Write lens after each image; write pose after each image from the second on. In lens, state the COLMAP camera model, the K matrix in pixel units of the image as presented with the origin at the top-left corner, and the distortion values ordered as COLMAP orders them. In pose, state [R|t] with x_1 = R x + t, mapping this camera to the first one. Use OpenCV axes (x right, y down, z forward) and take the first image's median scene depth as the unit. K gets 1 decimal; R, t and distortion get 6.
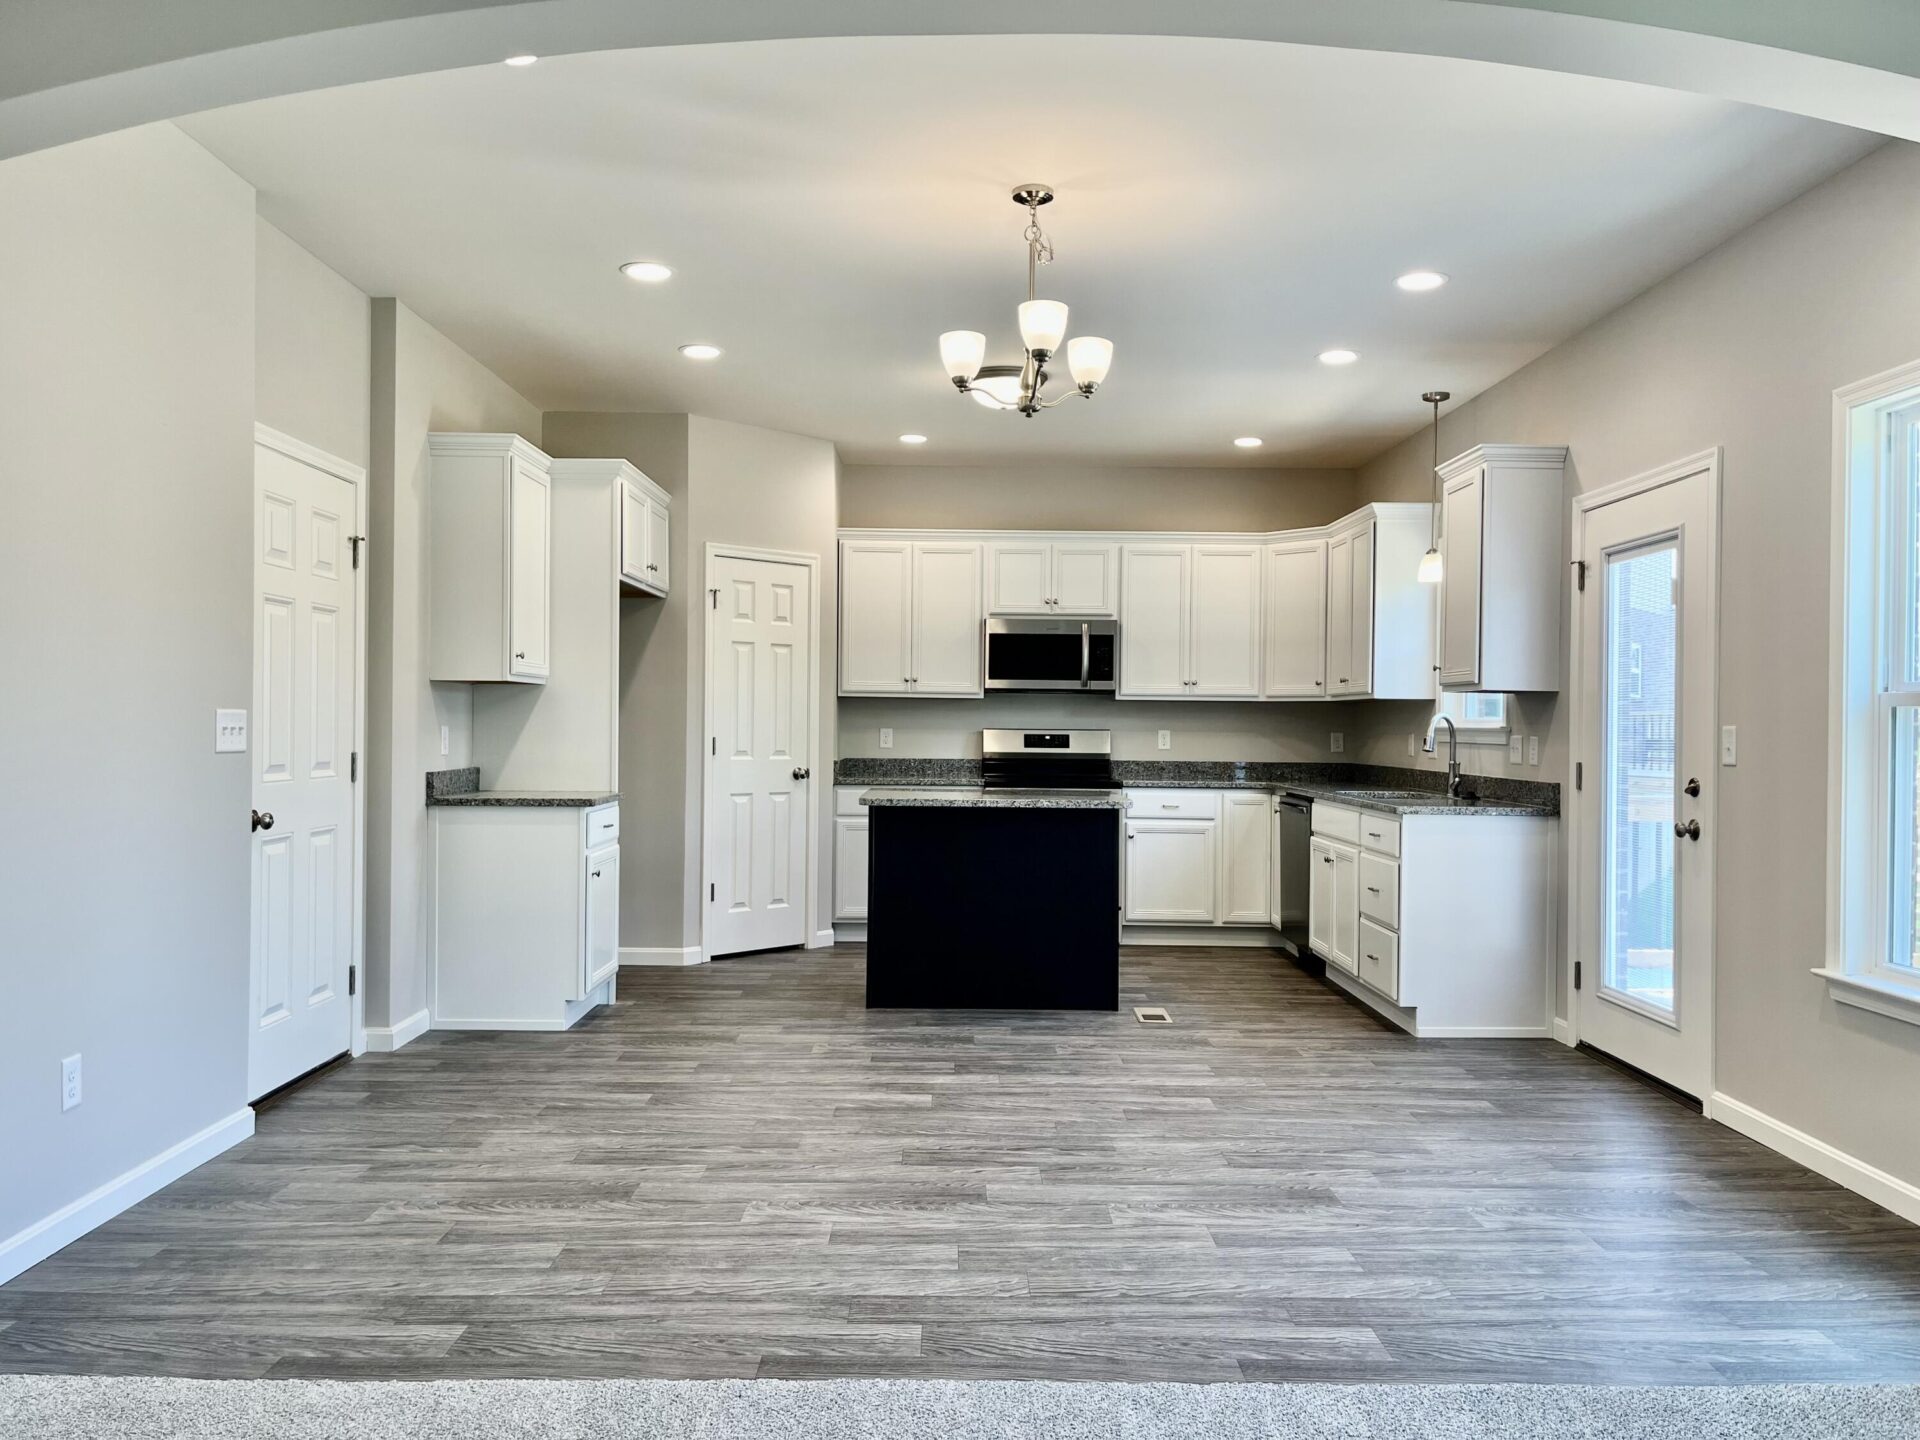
lens RADIAL K [[1468.8, 0, 972.2], [0, 1468.8, 723.6], [0, 0, 1]] dist [0.049782, -0.006330]
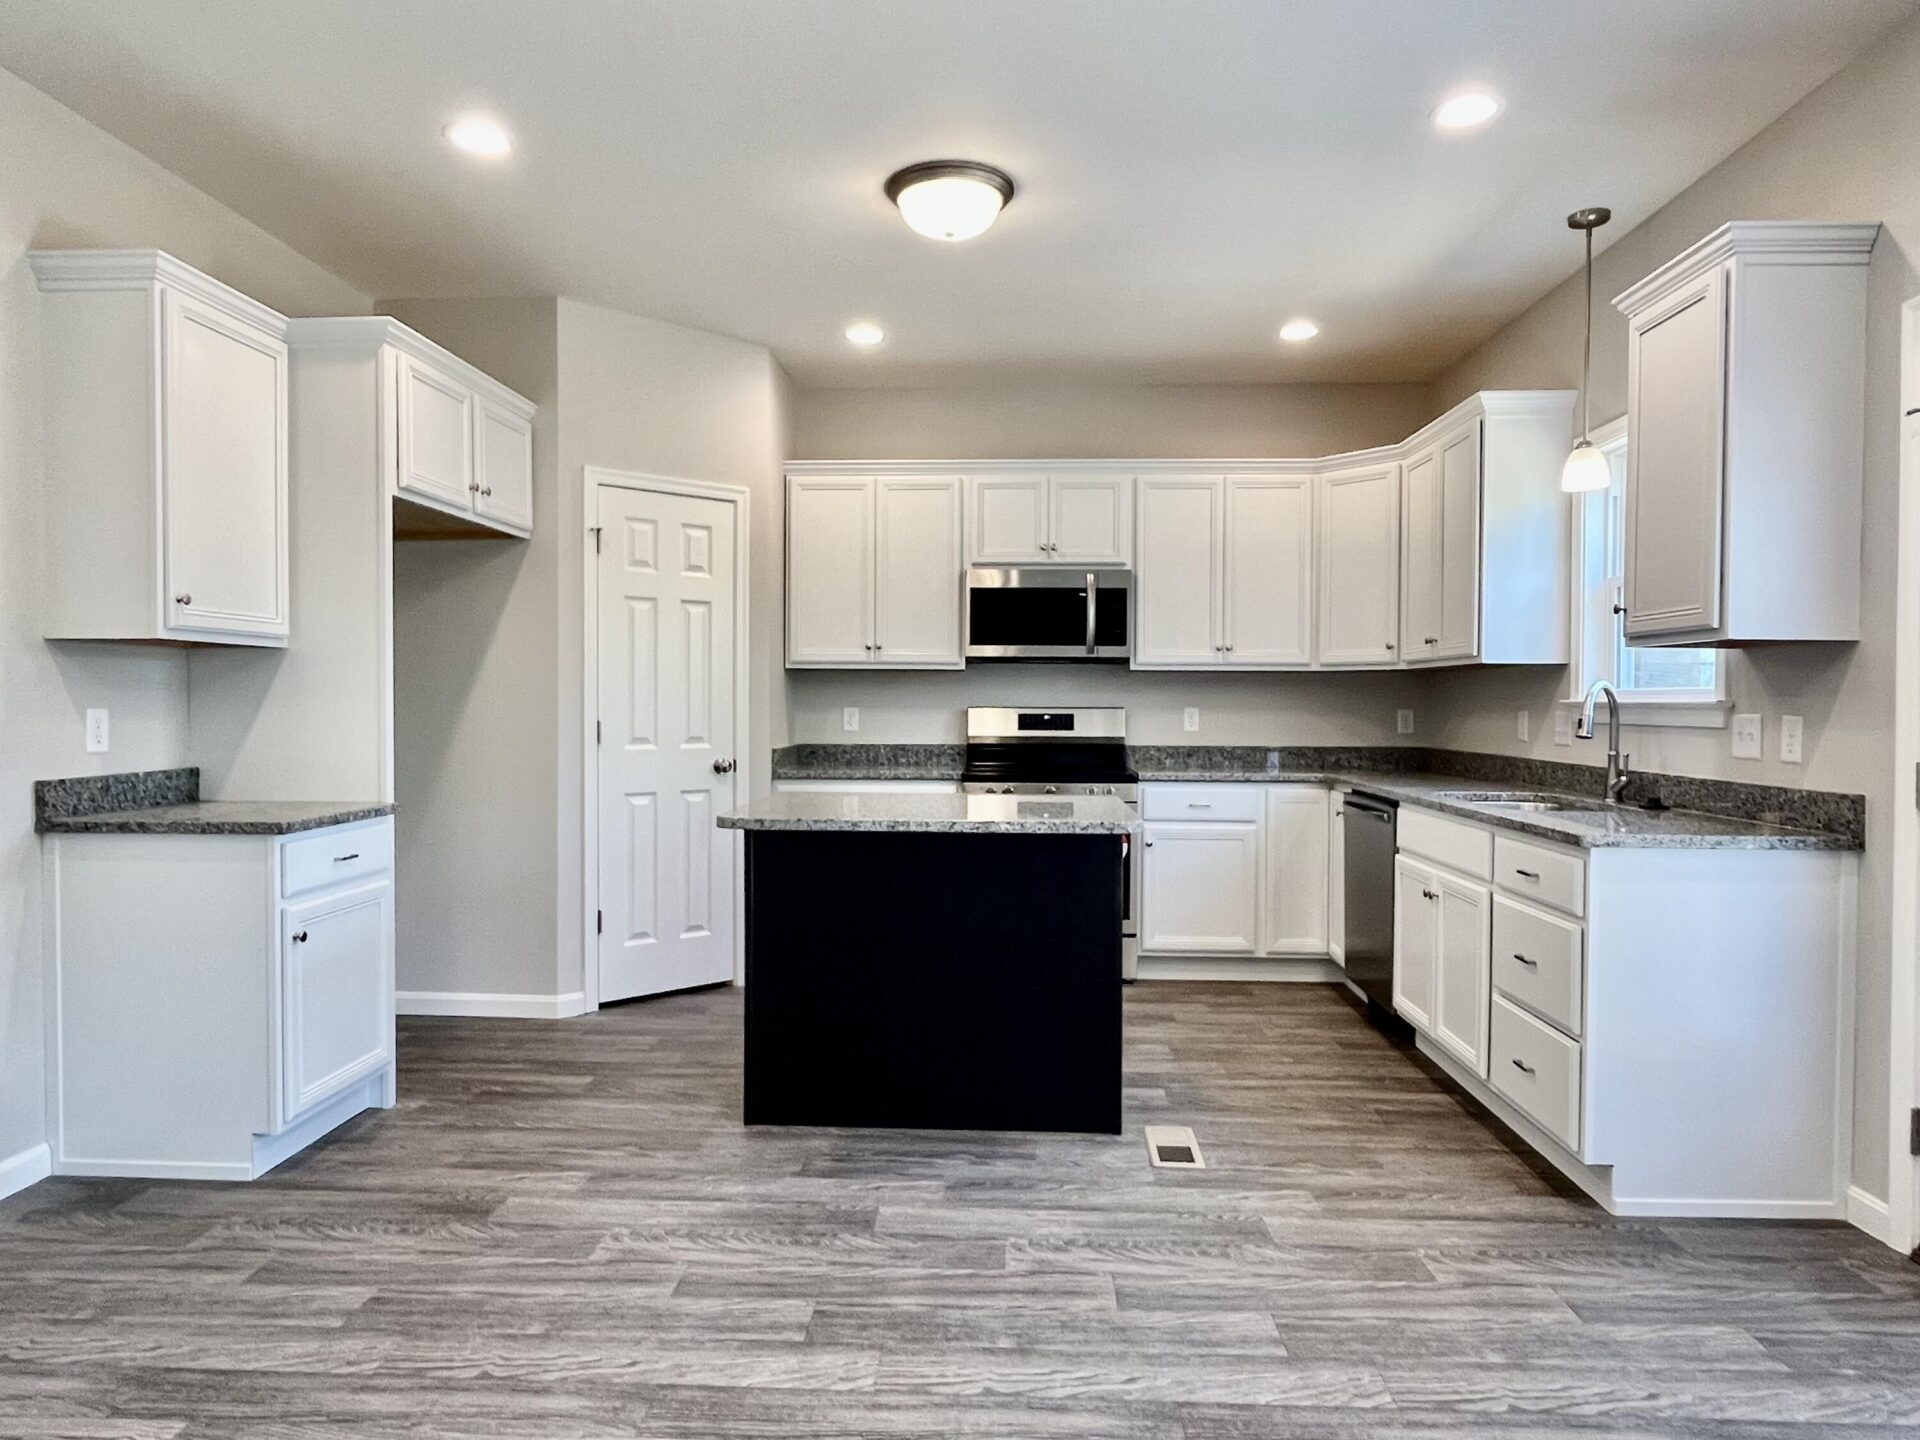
lens RADIAL K [[1177.4, 0, 953.1], [0, 1177.4, 719.4], [0, 0, 1]] dist [-0.006728, 0.005218]
pose [[0.997577, -0.005080, -0.069380, 0.053504], [0.006139, 0.999868, 0.015054, 0.000490], [0.069295, -0.015443, 0.997477, 0.410368]]
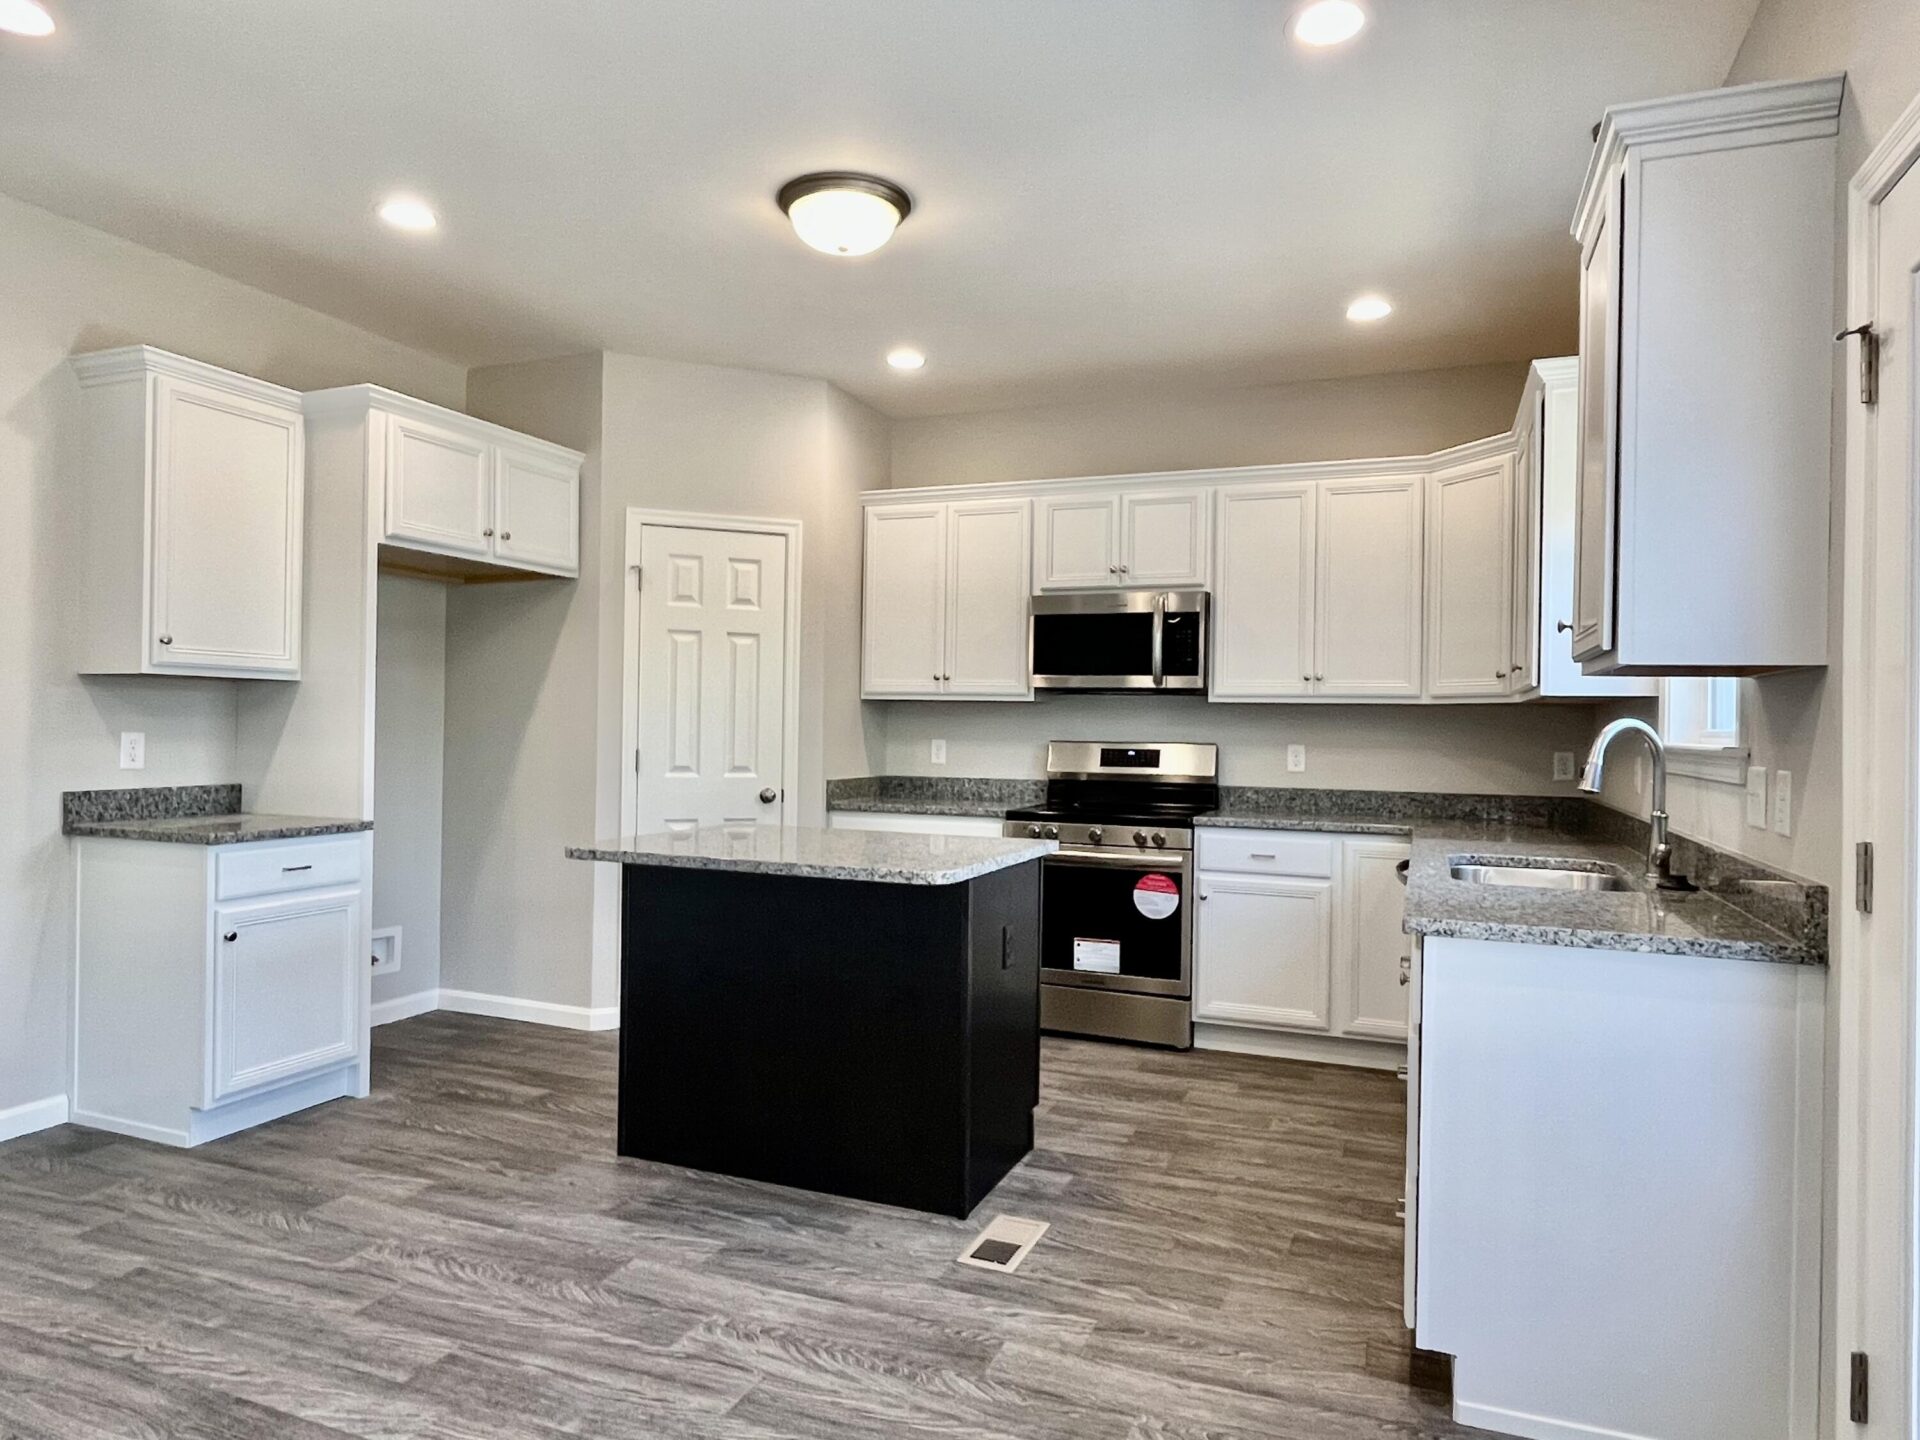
lens RADIAL K [[1177.4, 0, 956.4], [0, 1177.4, 721.2], [0, 0, 1]] dist [-0.006728, 0.005218]
pose [[0.920015, 0.001823, -0.391878, 0.244692], [-0.005756, 0.999944, -0.008862, -0.001320], [0.391840, 0.010409, 0.919974, 0.488323]]
